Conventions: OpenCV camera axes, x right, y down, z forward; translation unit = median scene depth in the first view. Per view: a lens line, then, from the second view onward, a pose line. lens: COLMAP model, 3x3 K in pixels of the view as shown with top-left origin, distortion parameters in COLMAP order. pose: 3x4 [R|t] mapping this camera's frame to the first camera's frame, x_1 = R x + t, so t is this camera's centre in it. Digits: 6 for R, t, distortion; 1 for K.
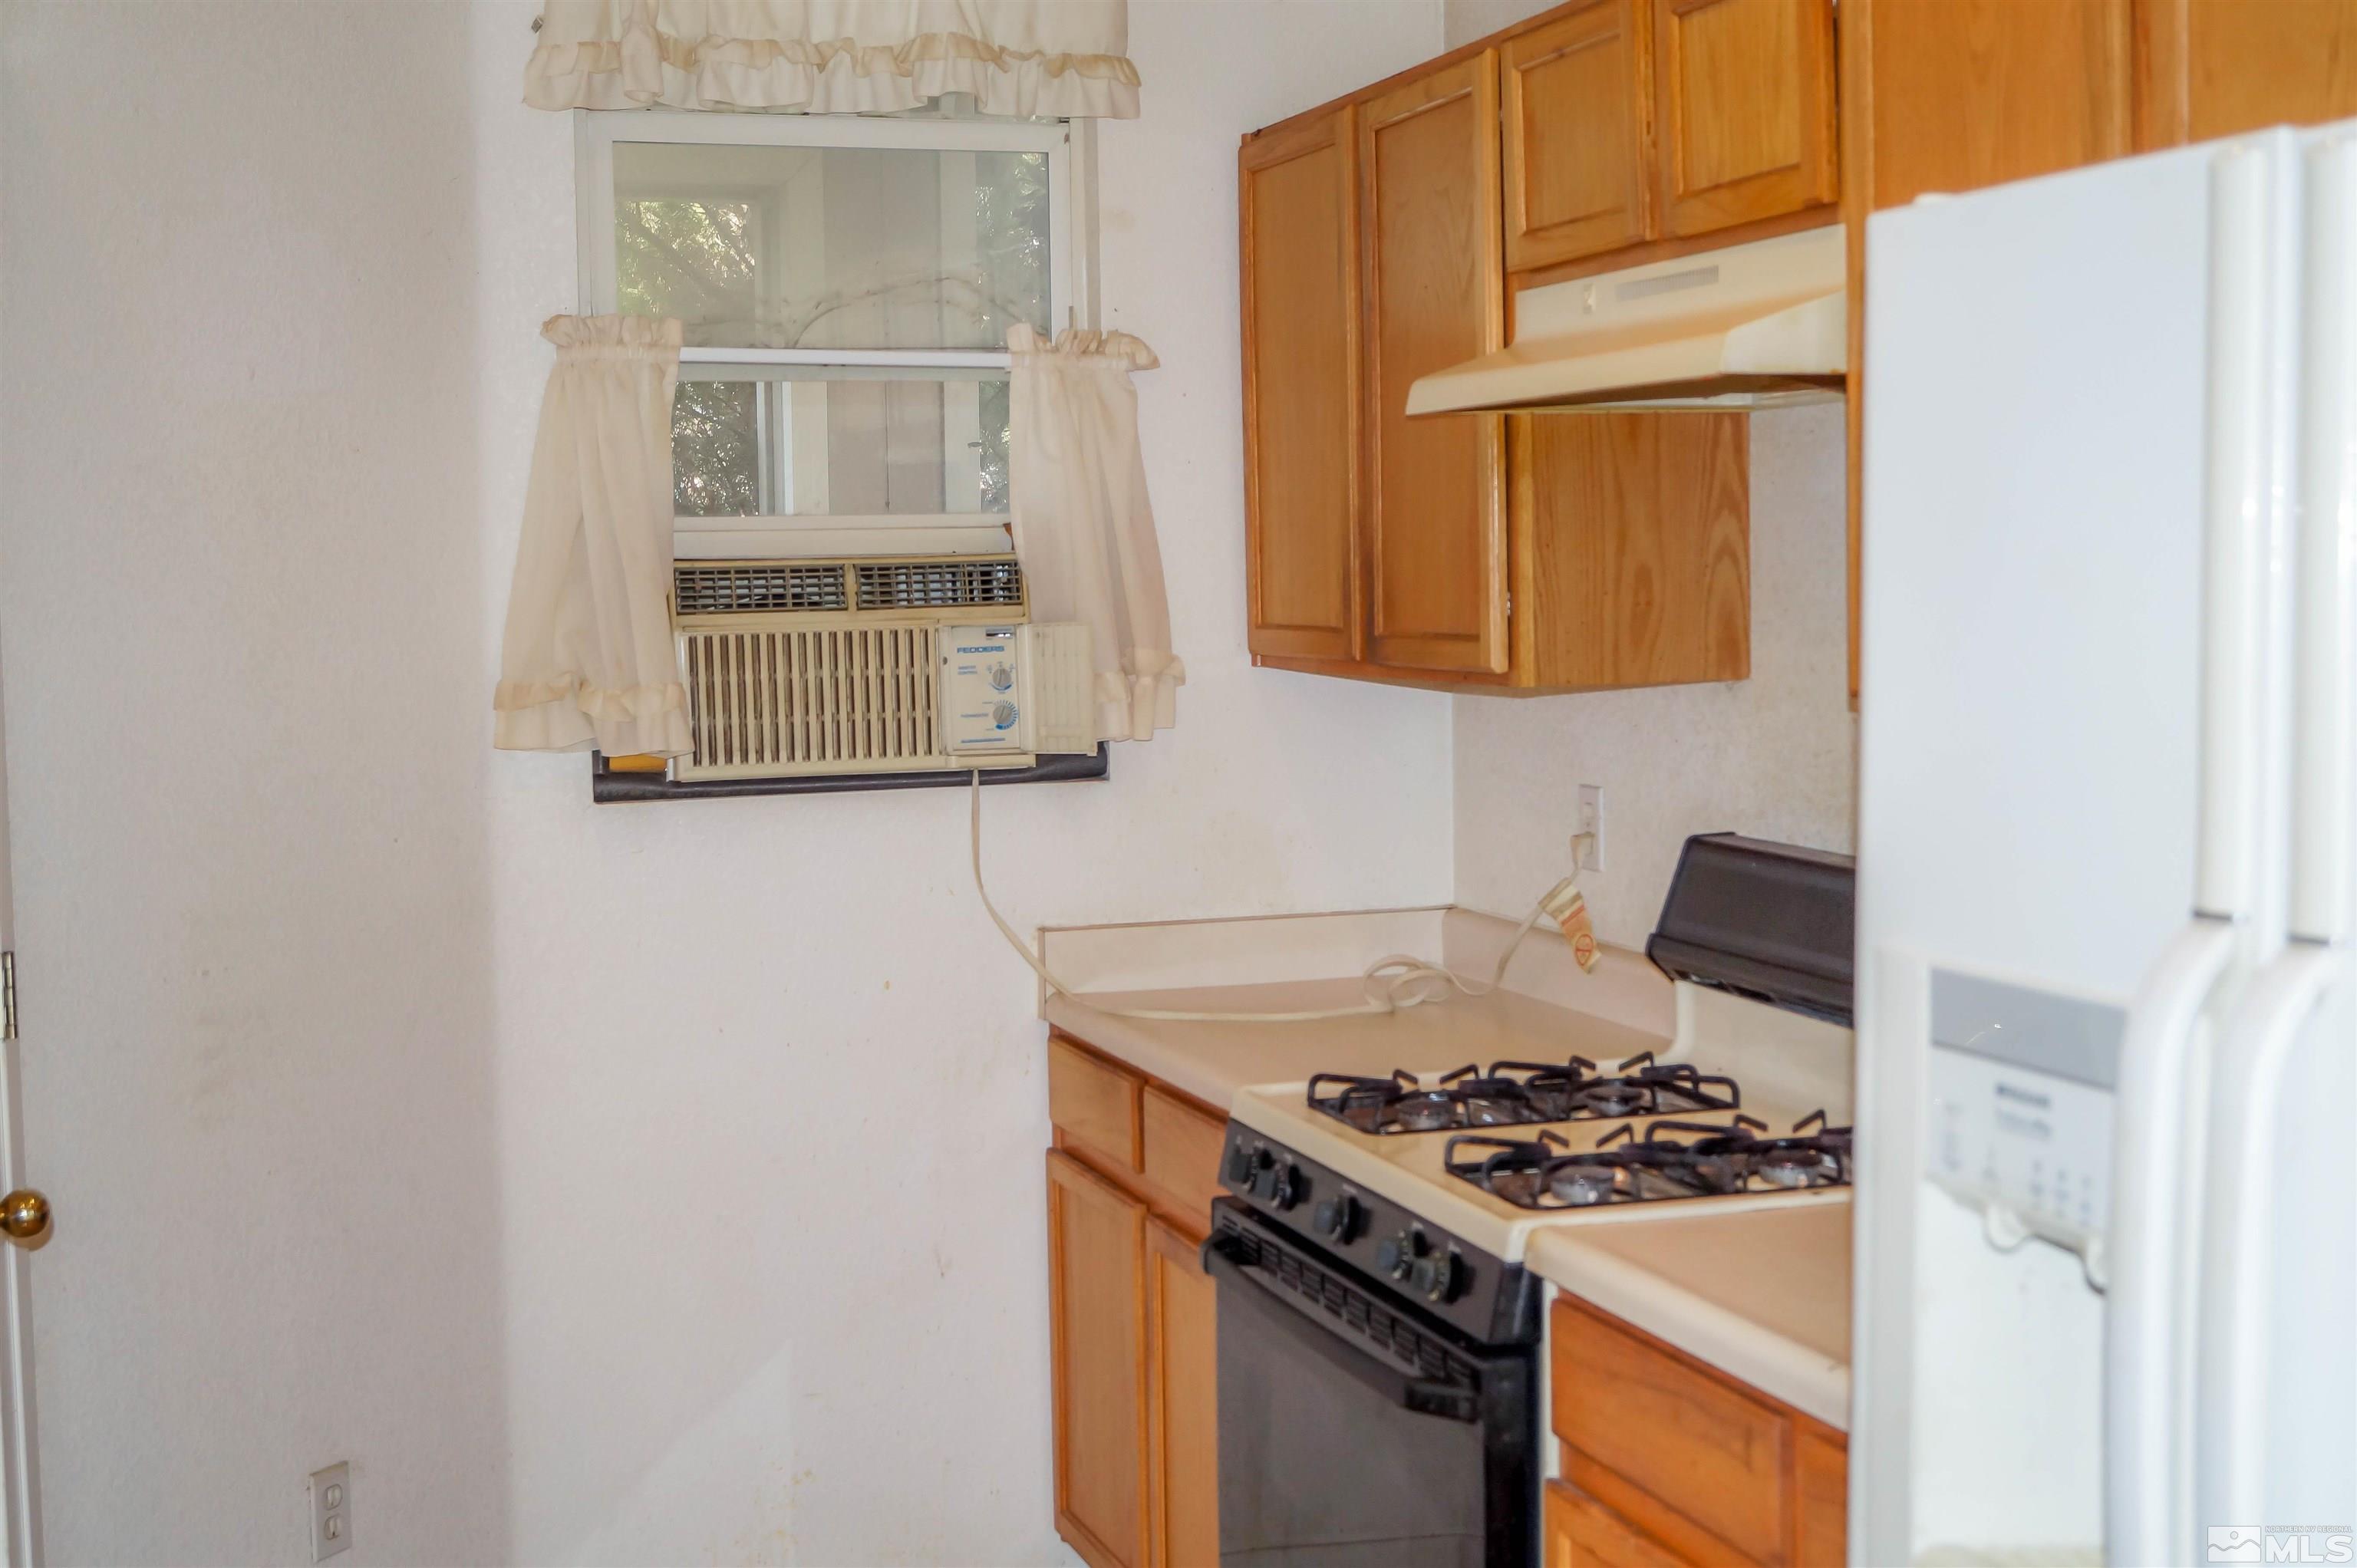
lens RADIAL K [[3068.4, 0, 1177.9], [0, 3068.4, 761.4], [0, 0, 1]] dist [-0.029109, -0.021185]
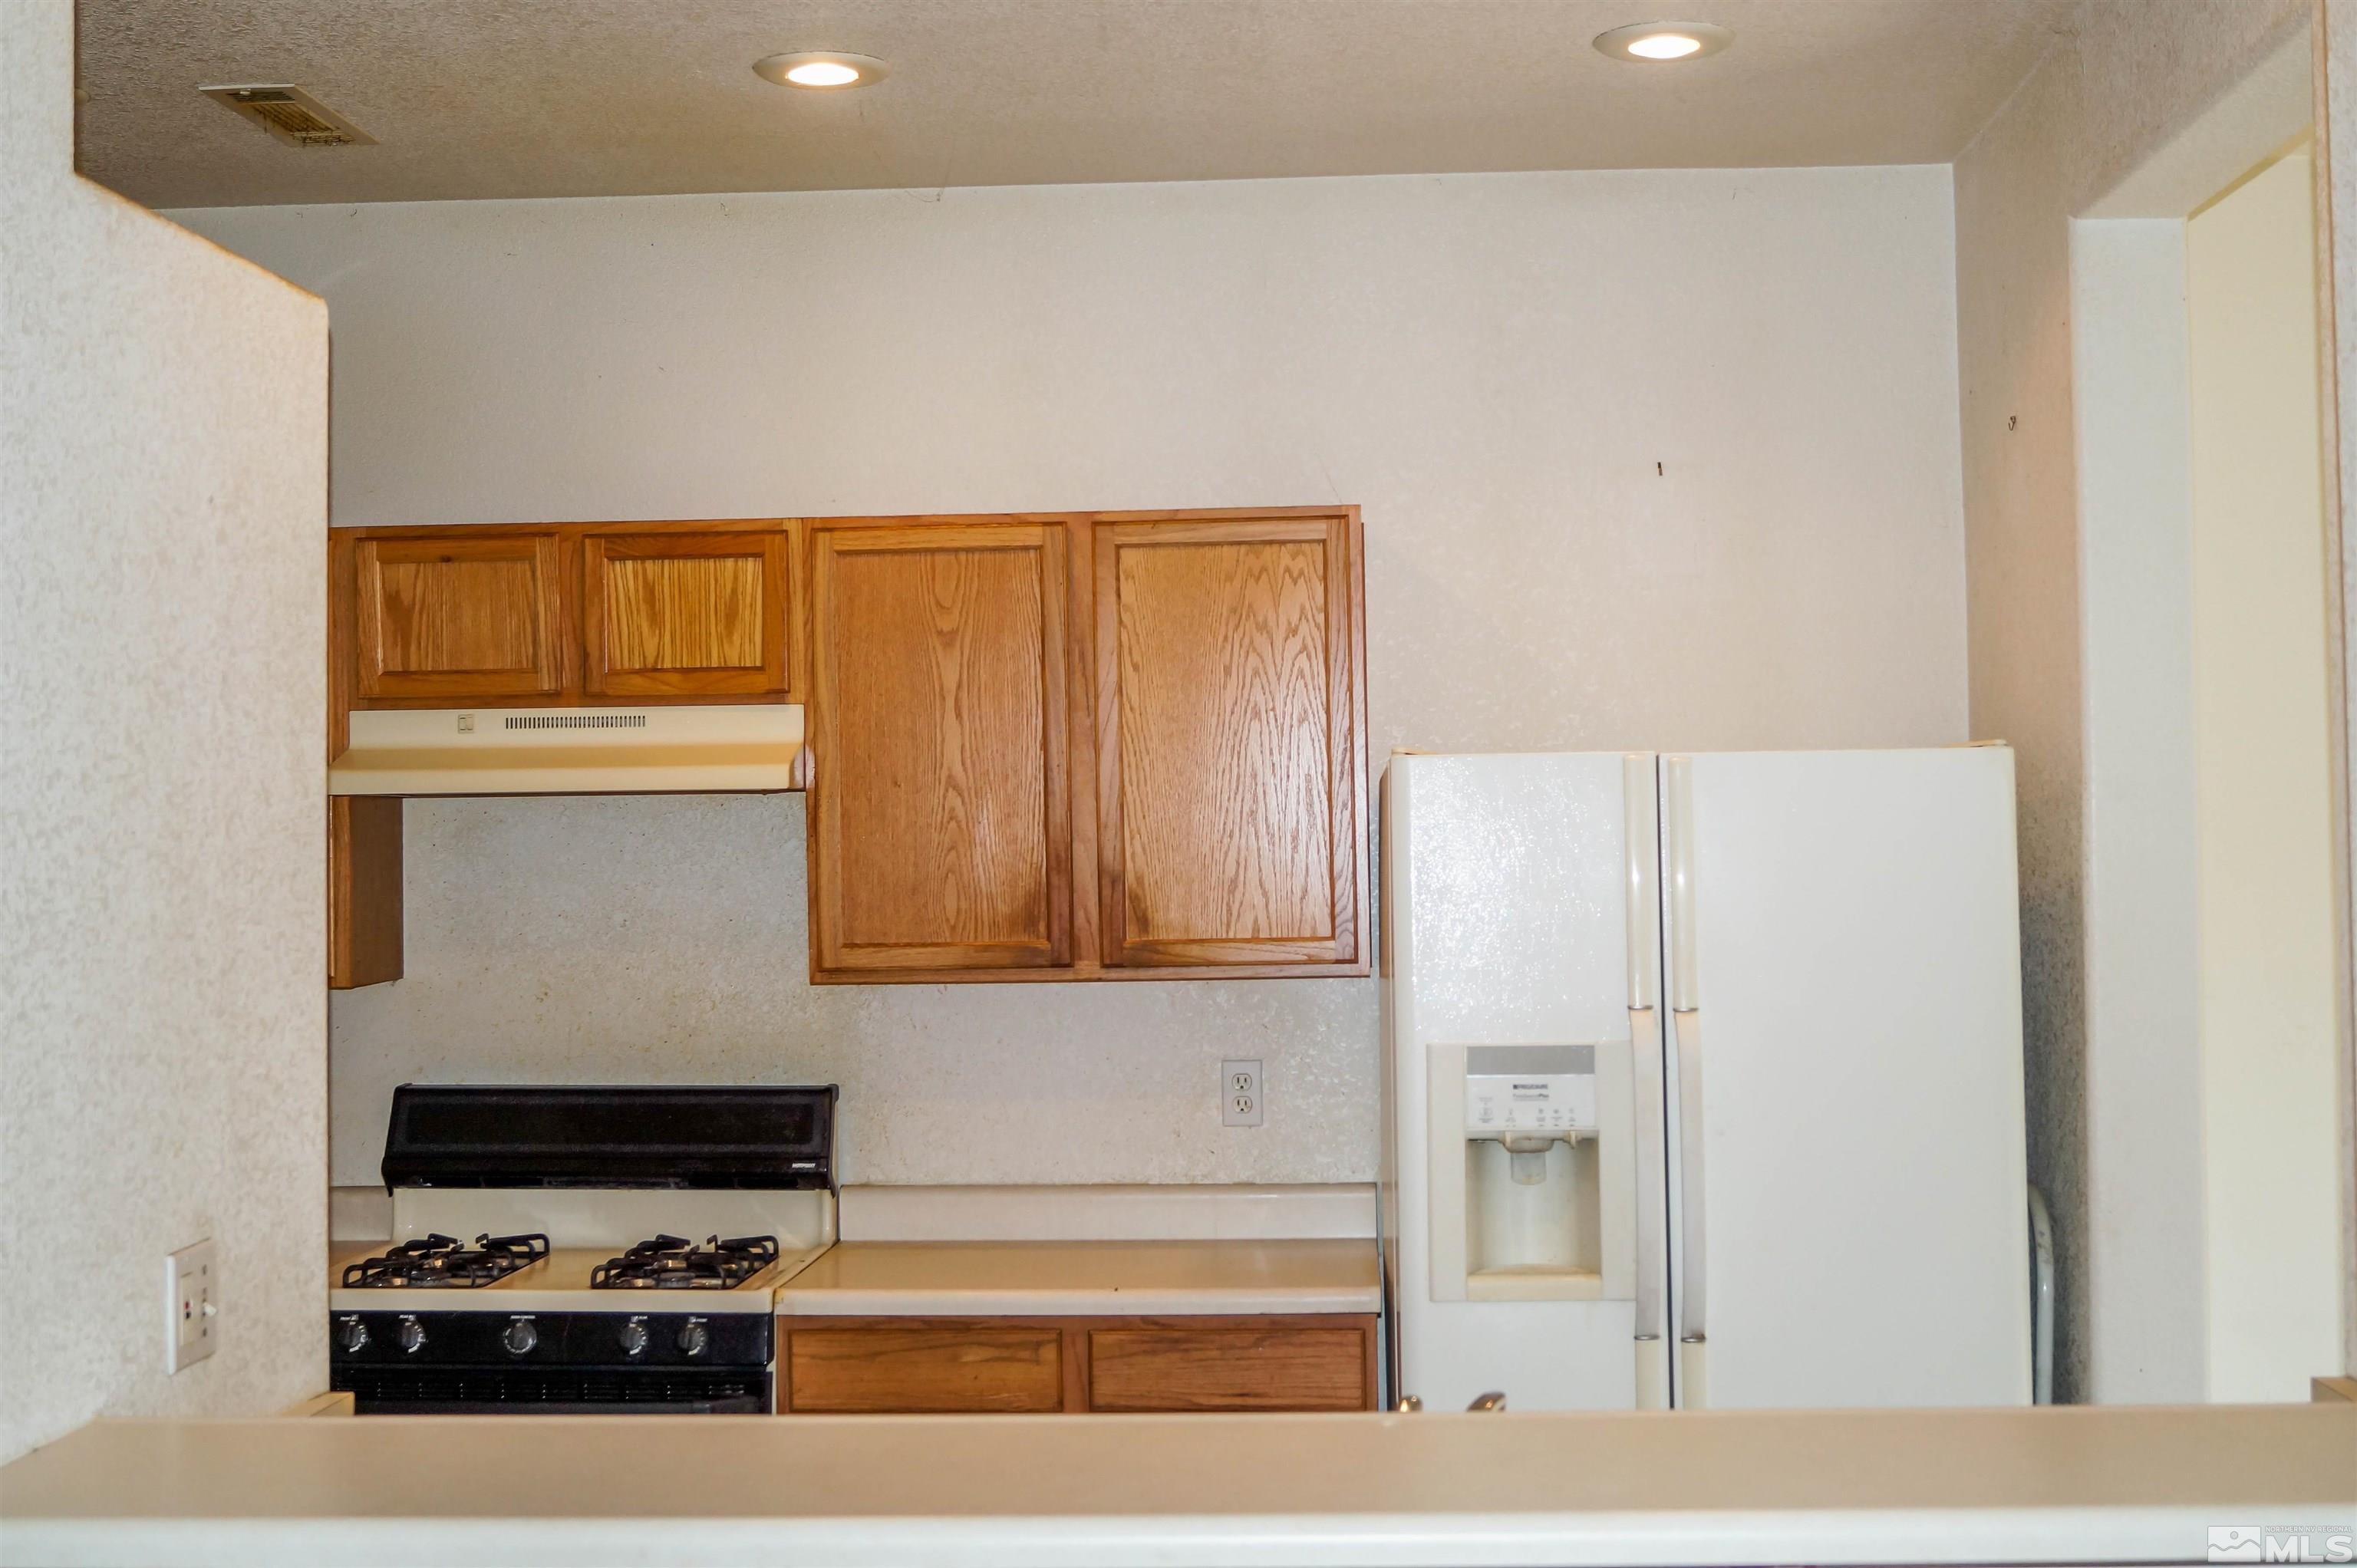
lens RADIAL K [[3068.4, 0, 1177.9], [0, 3068.4, 761.4], [0, 0, 1]] dist [-0.029109, -0.021185]
pose [[0.365703, 0.037938, 0.929958, -0.955325], [0.066994, 0.995504, -0.066957, -0.006855], [-0.928318, 0.086788, 0.361517, 0.111044]]
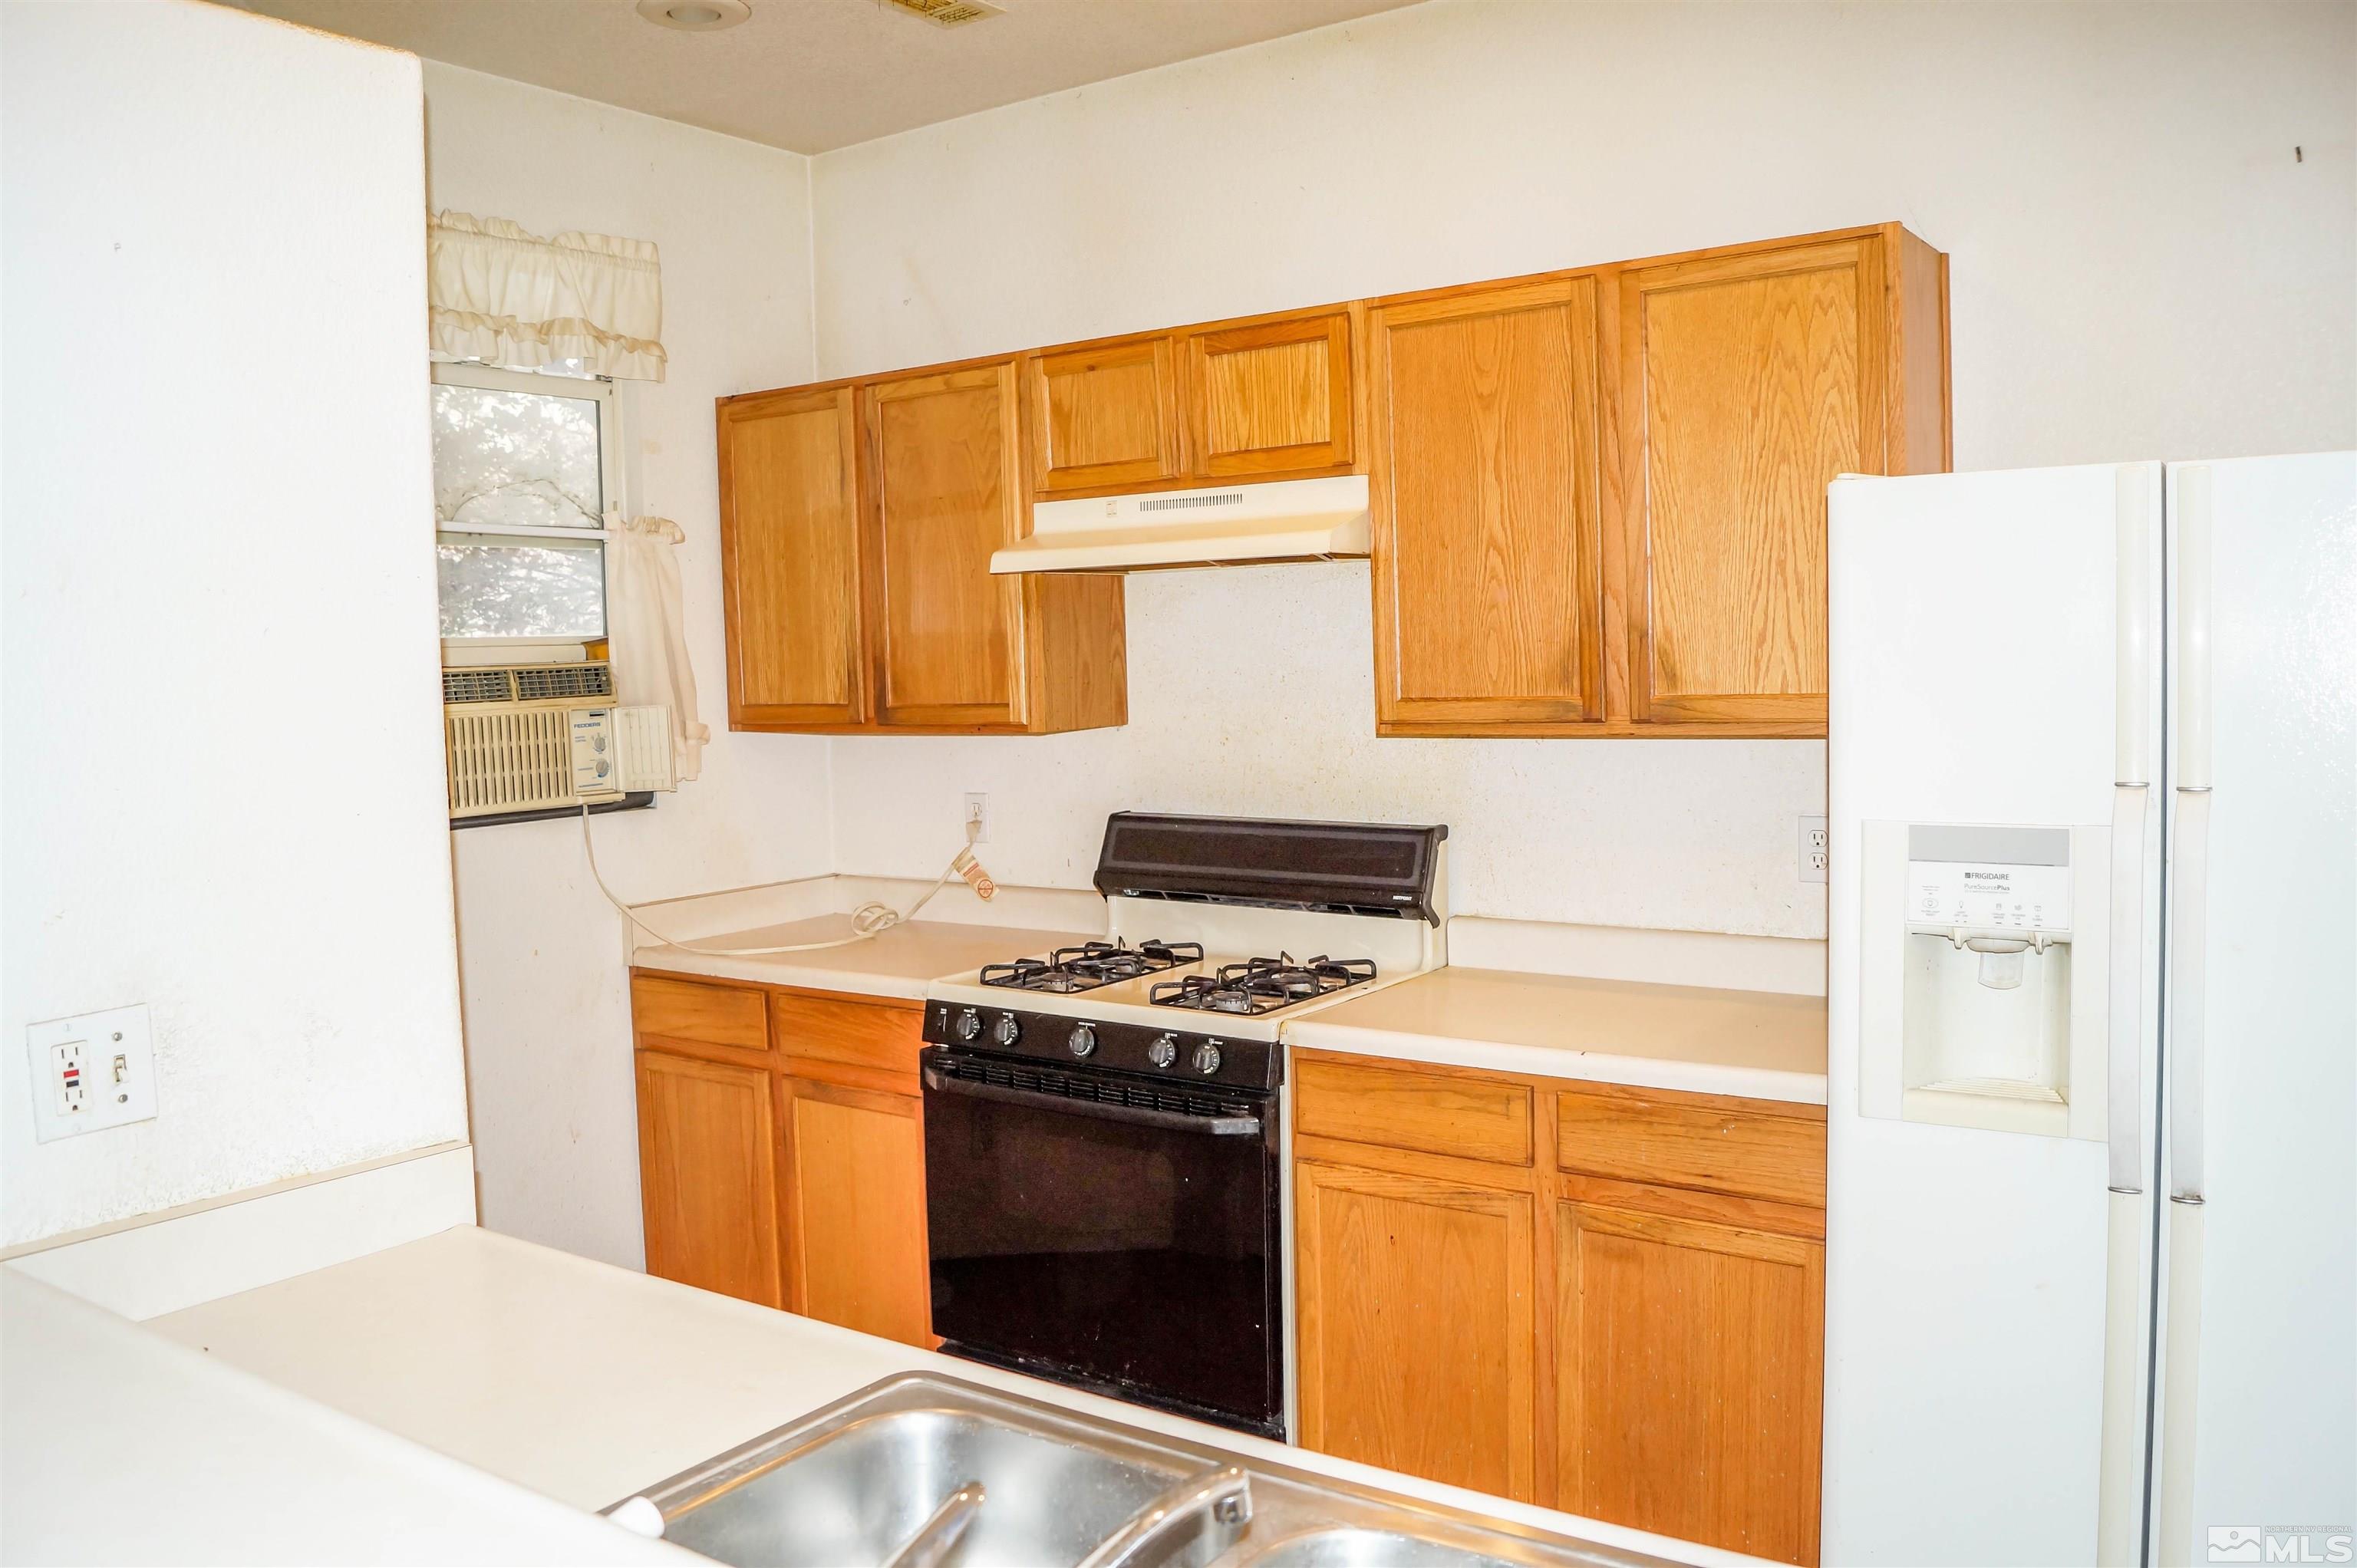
lens RADIAL K [[1852.6, 0, 1176.6], [0, 1852.6, 768.1], [0, 0, 1]] dist [-0.076672, -0.002029]
pose [[0.800457, -0.042688, 0.597868, -0.401245], [0.052468, 0.998622, 0.001055, -0.001214], [-0.597090, 0.030524, 0.801594, 0.109709]]
